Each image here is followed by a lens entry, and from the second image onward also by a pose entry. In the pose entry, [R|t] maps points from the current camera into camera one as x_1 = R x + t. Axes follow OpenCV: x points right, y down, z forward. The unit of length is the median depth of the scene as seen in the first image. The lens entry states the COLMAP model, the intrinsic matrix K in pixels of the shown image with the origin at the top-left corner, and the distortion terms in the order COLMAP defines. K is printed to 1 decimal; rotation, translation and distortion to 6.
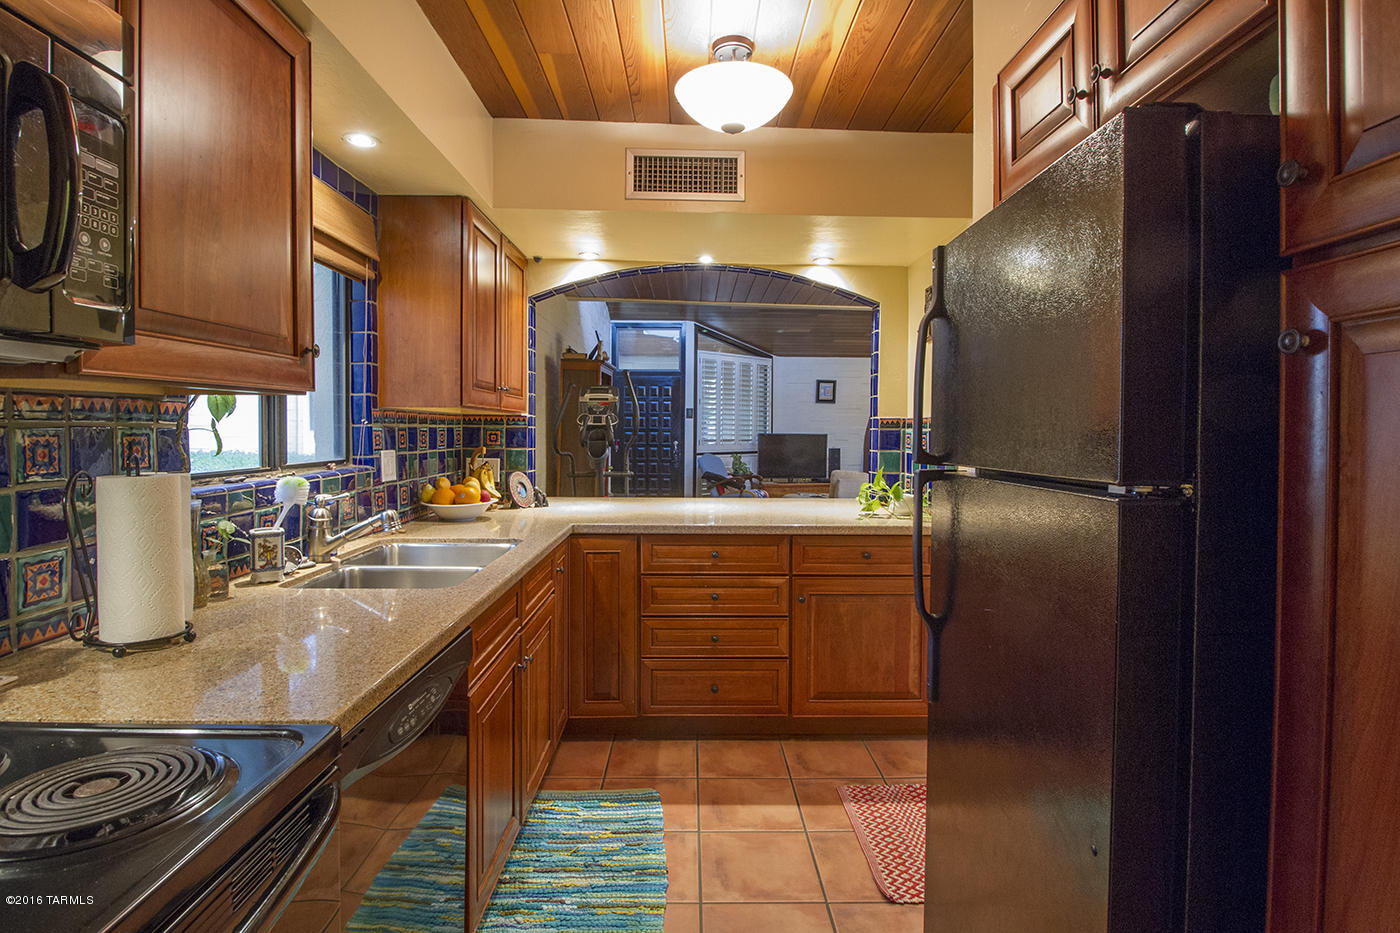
lens RADIAL K [[719.9, 0, 704.0], [0, 719.9, 449.6], [0, 0, 1]] dist [0.001775, -0.015729]
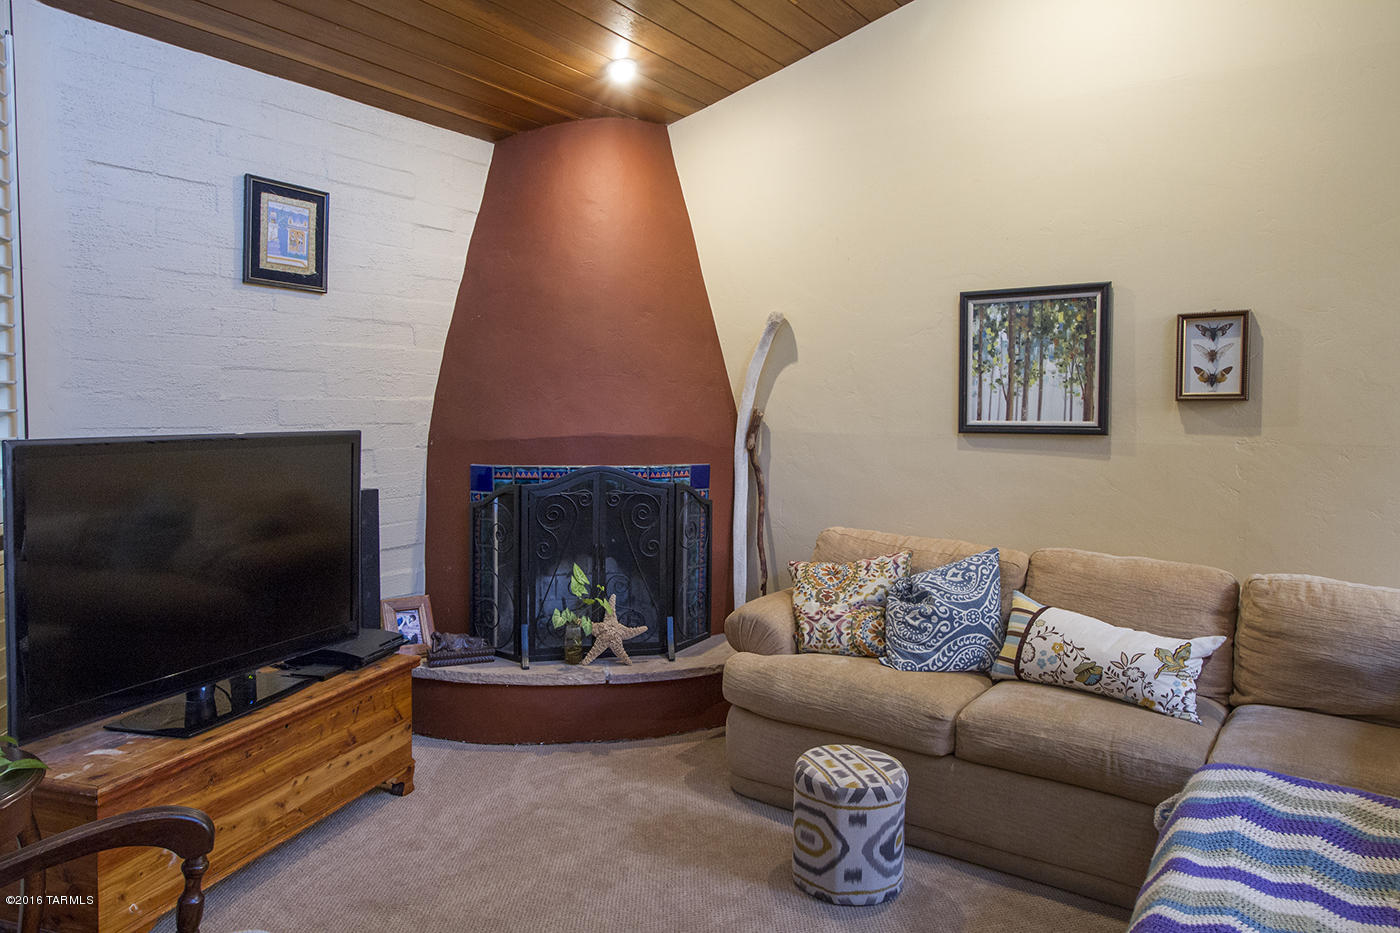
lens RADIAL K [[962.7, 0, 700.0], [0, 962.7, 466.5], [0, 0, 1]] dist [0.026281, -0.045131]
pose [[0.597884, -0.053458, 0.799798, 0.012284], [0.013321, 0.998299, 0.056768, -0.106221], [-0.801472, -0.023286, 0.597579, 3.078645]]
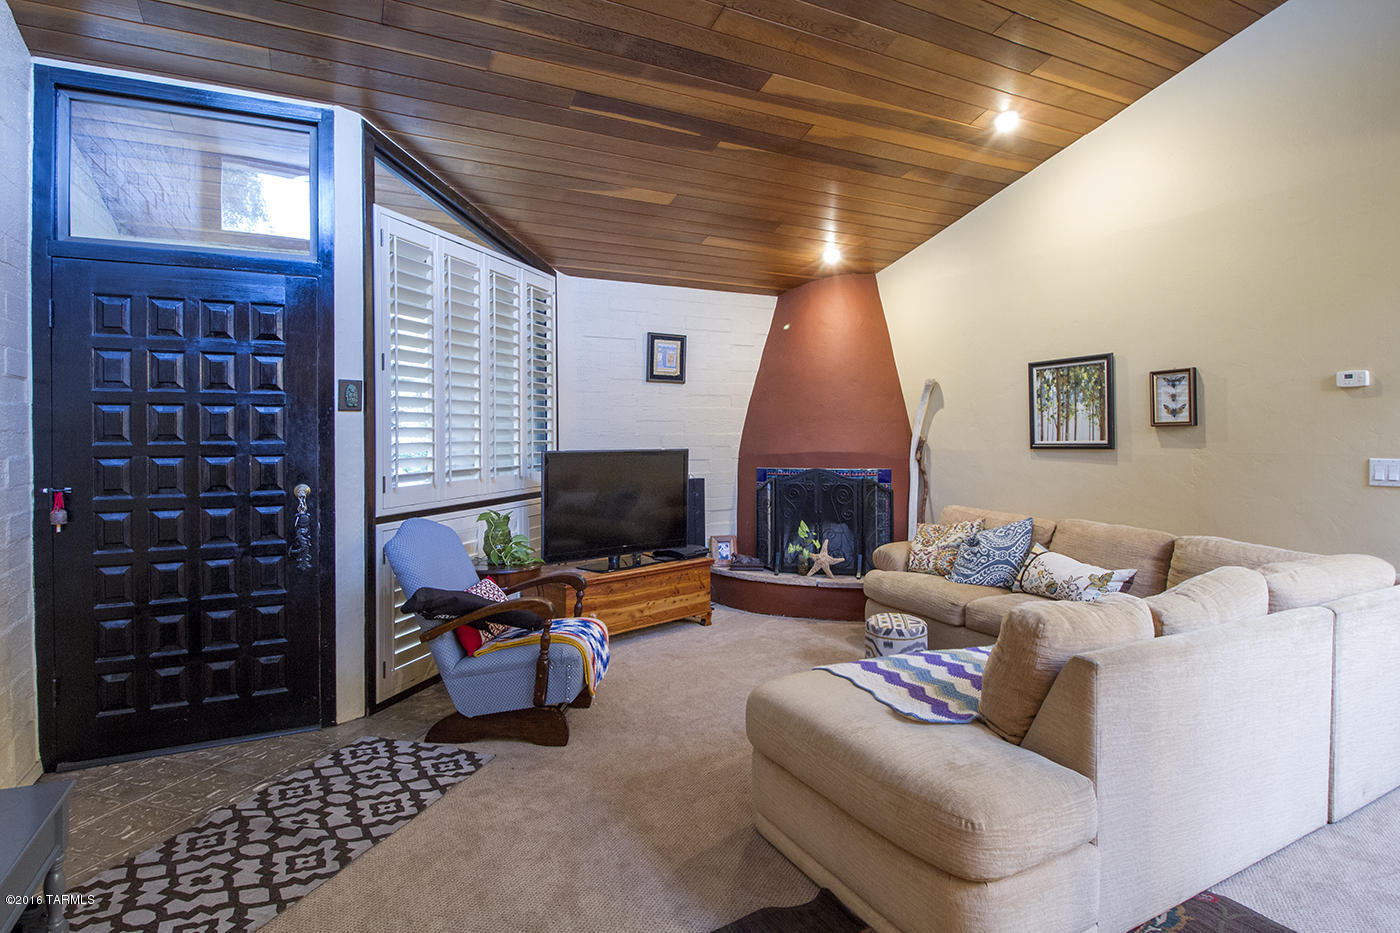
lens RADIAL K [[719.9, 0, 704.0], [0, 719.9, 449.6], [0, 0, 1]] dist [0.001775, -0.015729]
pose [[0.899967, -0.020259, 0.435487, -0.066985], [0.022741, 0.999741, -0.000488, -0.085472], [-0.435364, 0.010342, 0.900195, 2.421857]]
